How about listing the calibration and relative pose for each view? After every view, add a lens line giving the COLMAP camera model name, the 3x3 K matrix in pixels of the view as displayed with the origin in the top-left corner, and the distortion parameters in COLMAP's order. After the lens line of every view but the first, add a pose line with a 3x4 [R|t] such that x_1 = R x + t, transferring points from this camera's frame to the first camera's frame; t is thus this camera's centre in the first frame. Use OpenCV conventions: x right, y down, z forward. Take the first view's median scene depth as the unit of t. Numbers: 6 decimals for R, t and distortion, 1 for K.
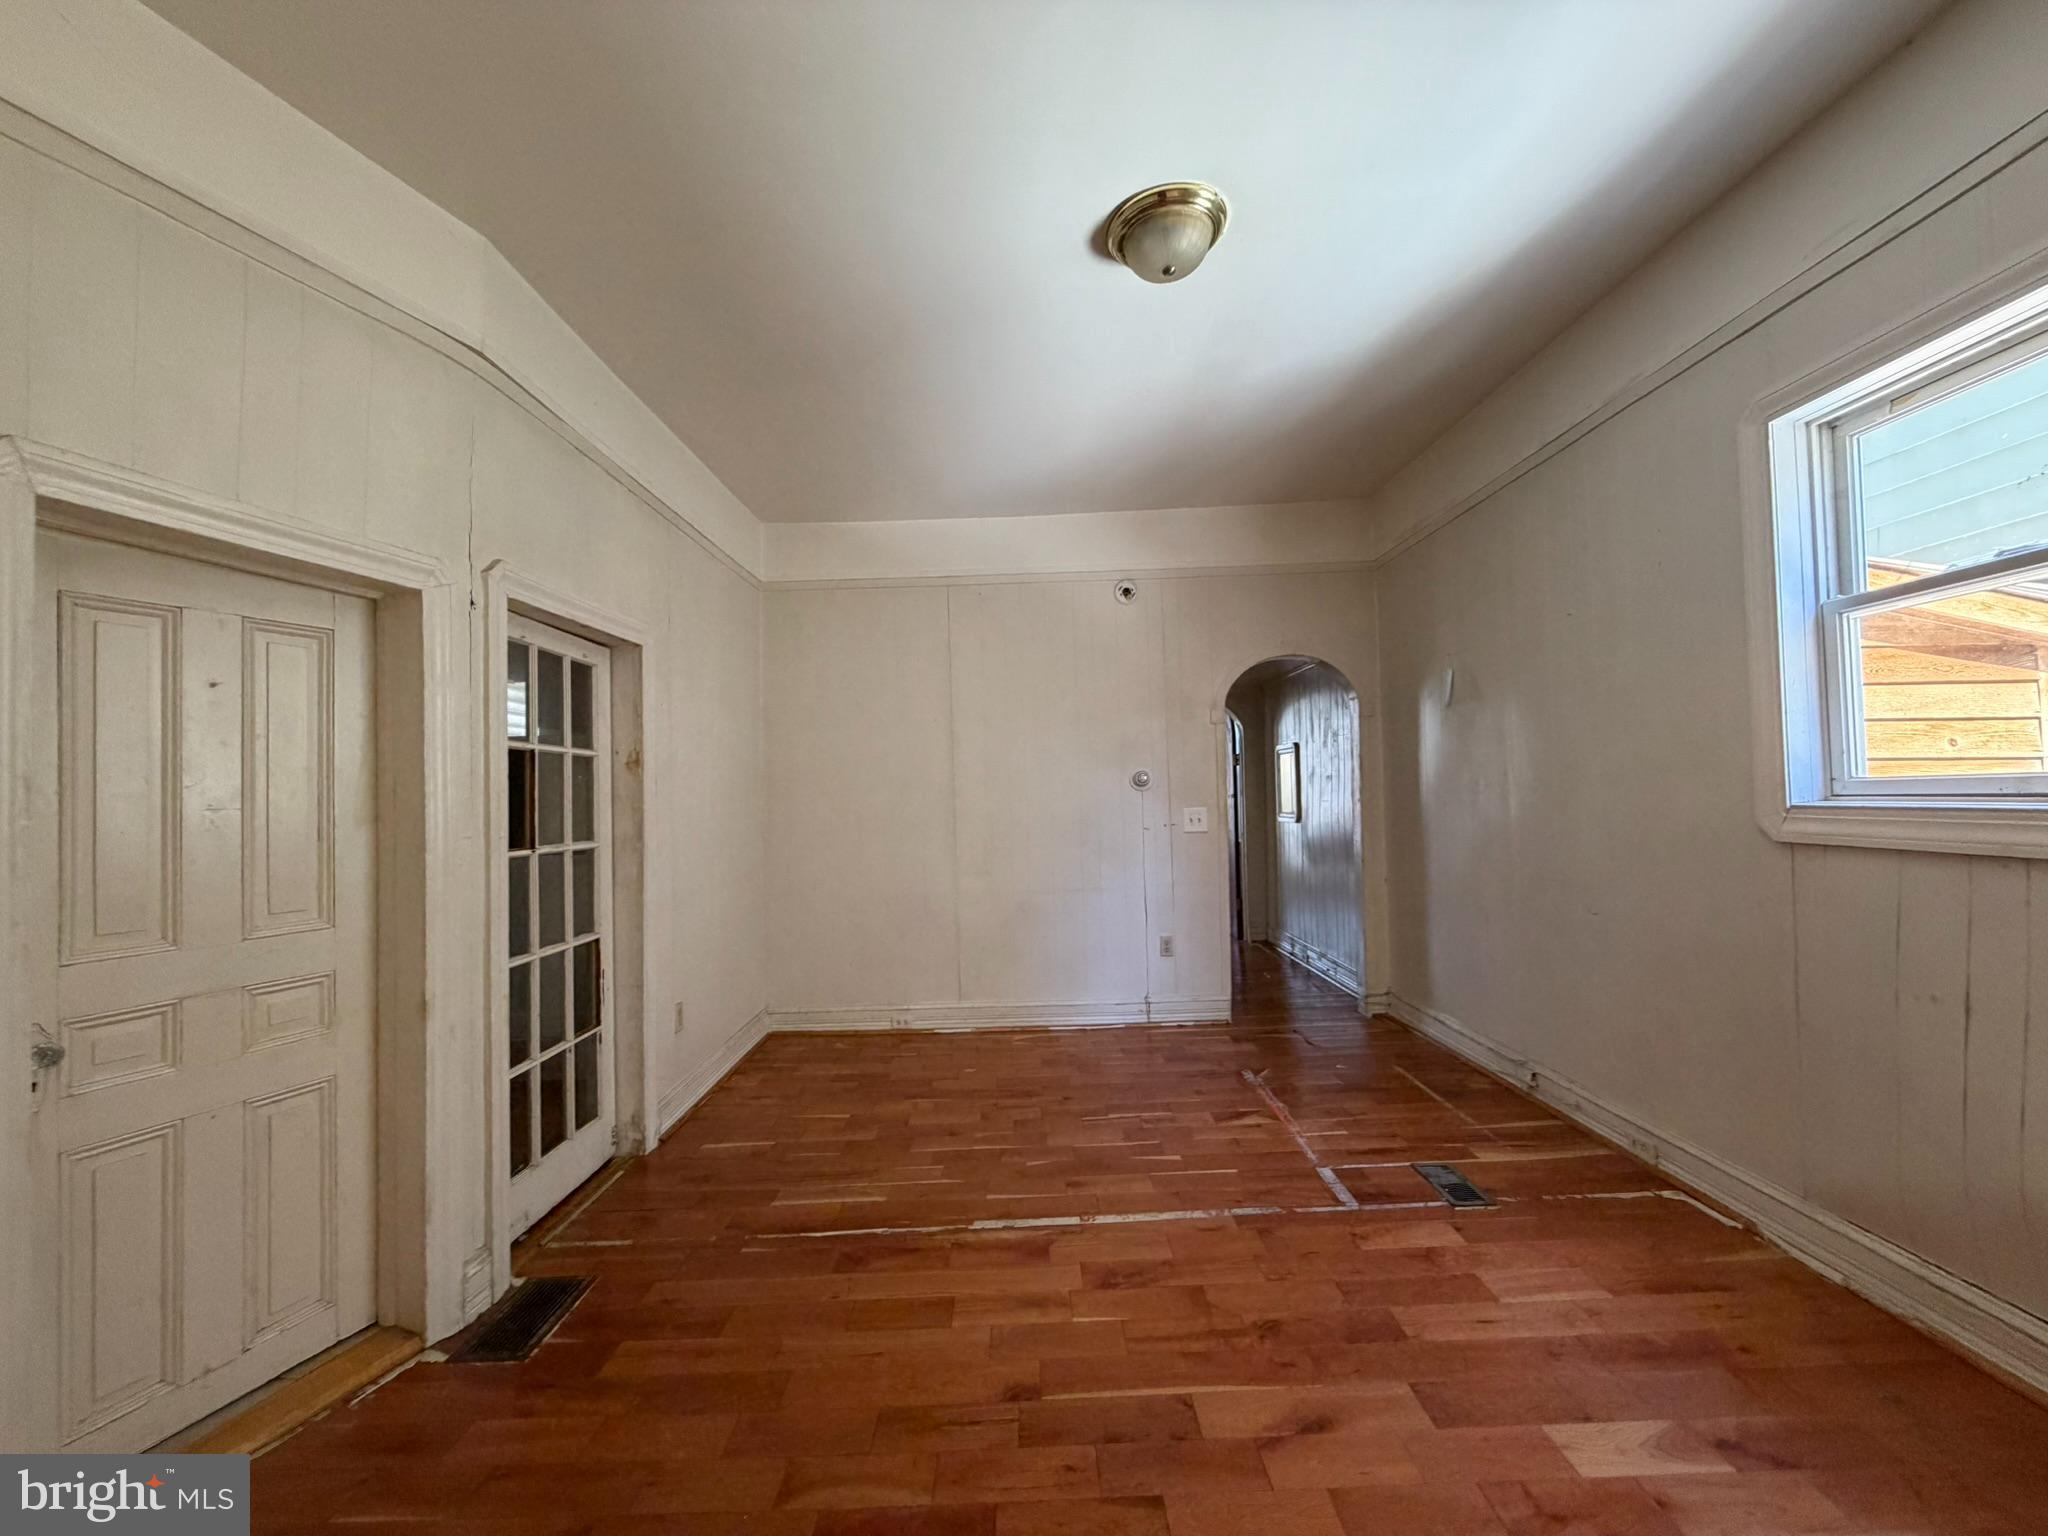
lens RADIAL K [[814.4, 0, 1013.9], [0, 814.4, 773.0], [0, 0, 1]] dist [0.000053, 0.000284]
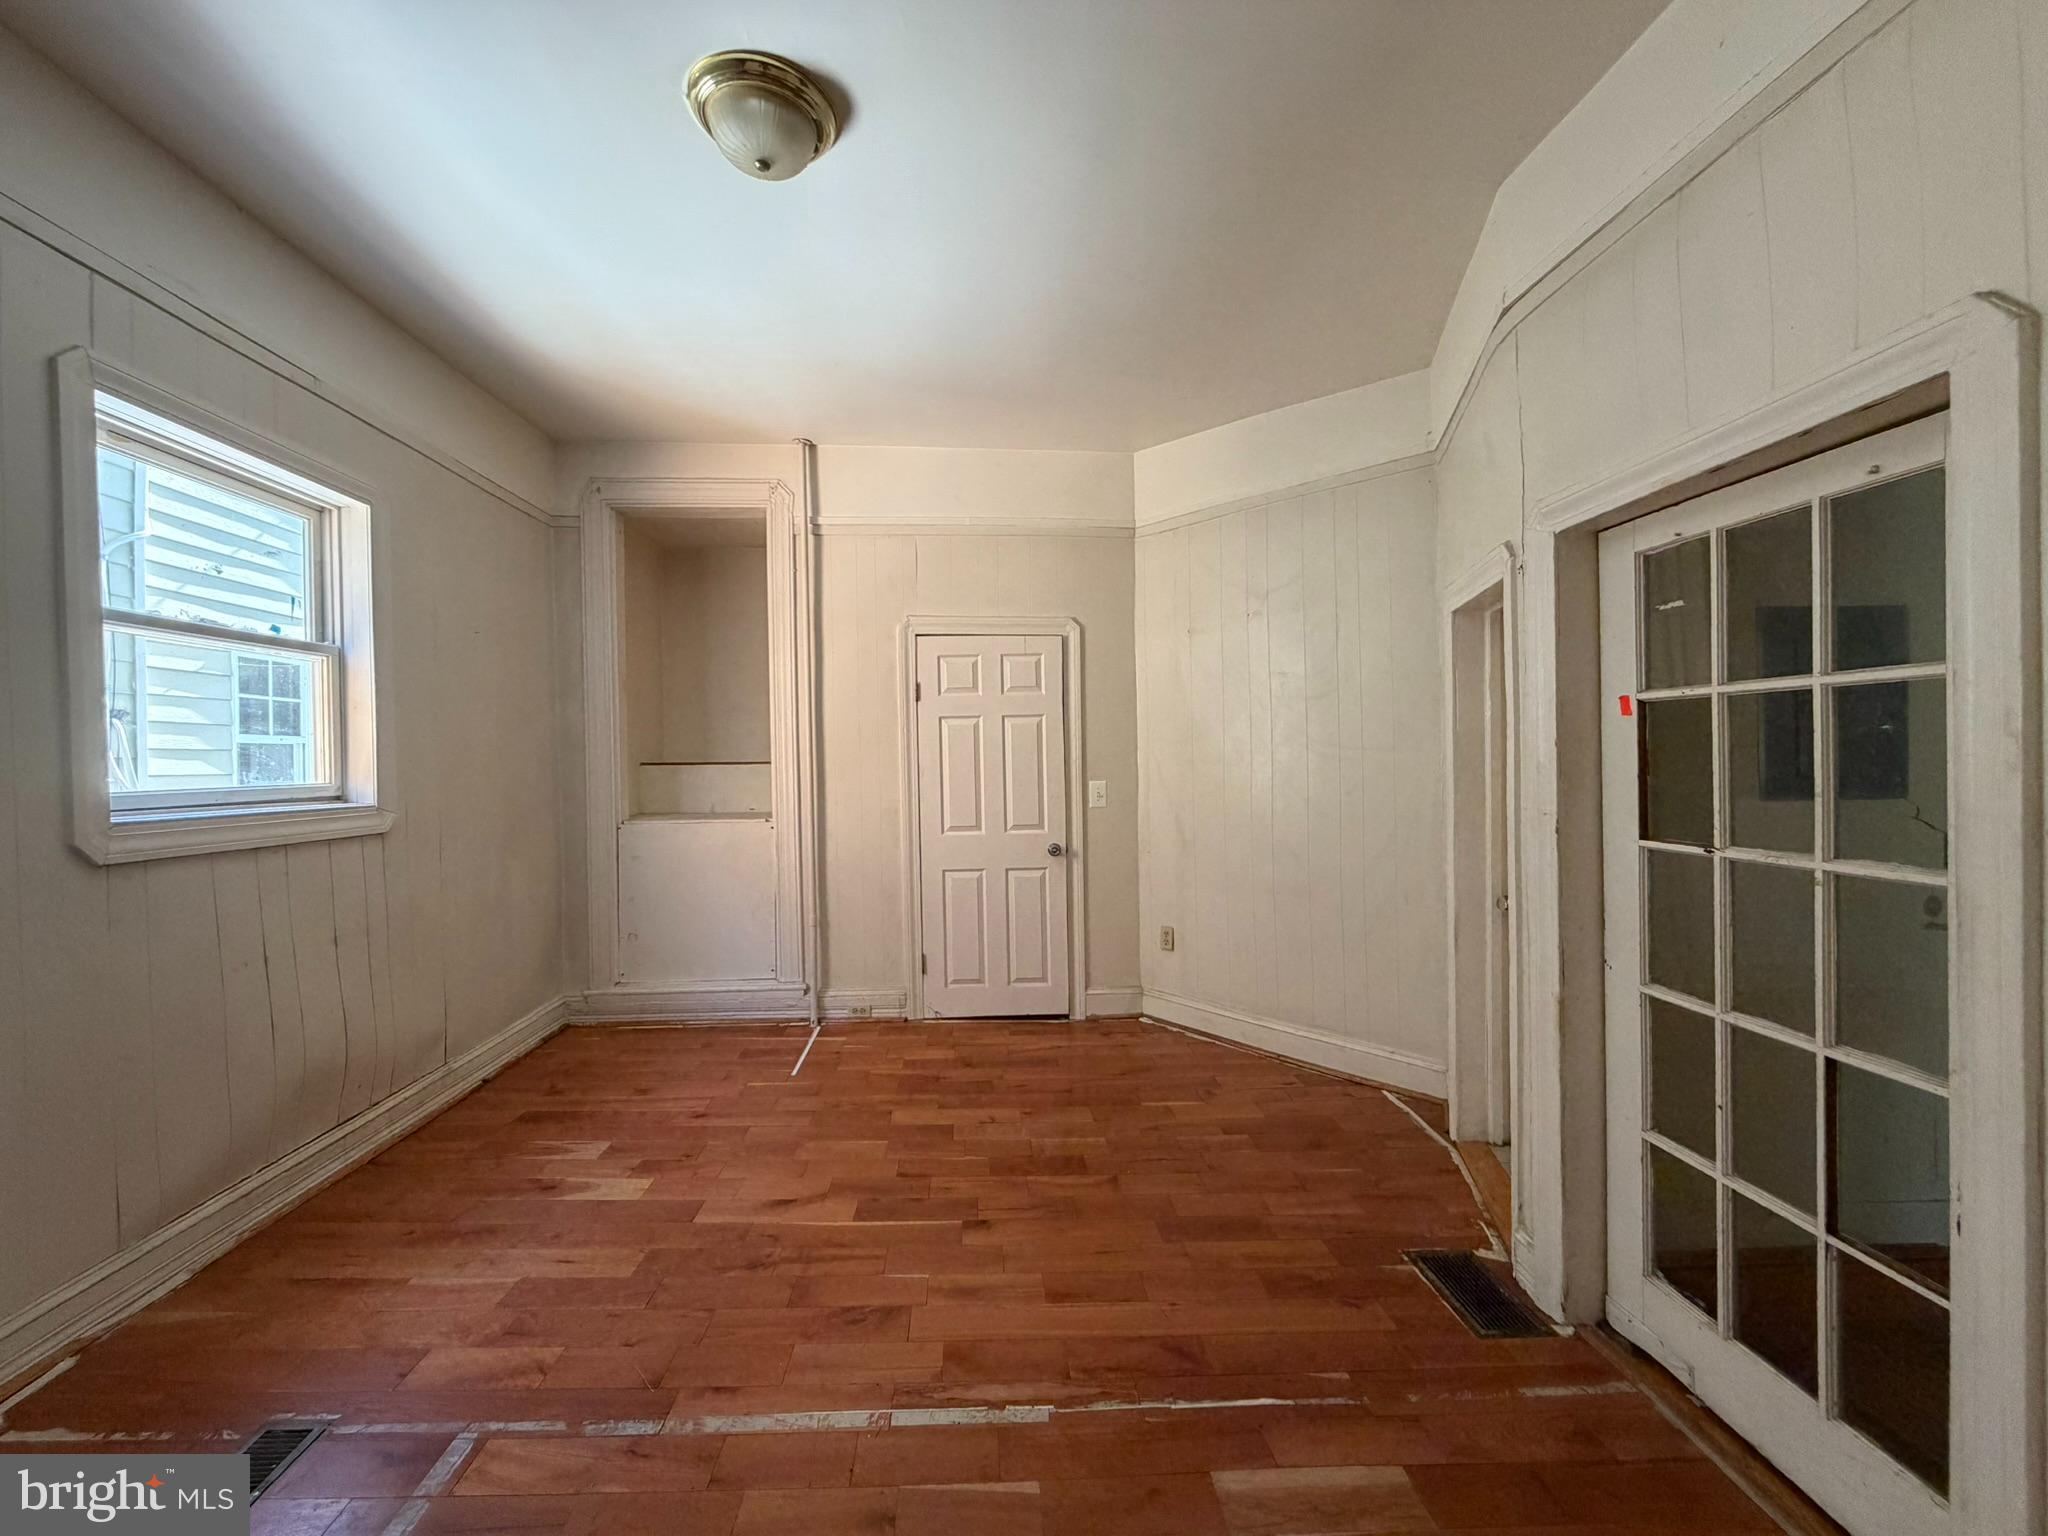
lens RADIAL K [[814.4, 0, 1013.9], [0, 814.4, 773.0], [0, 0, 1]] dist [0.000053, 0.000284]
pose [[-0.997869, 0.032126, -0.056797, 0.000906], [0.032867, 0.999386, -0.012161, 0.026499], [0.056371, -0.014001, -0.998312, 1.838018]]
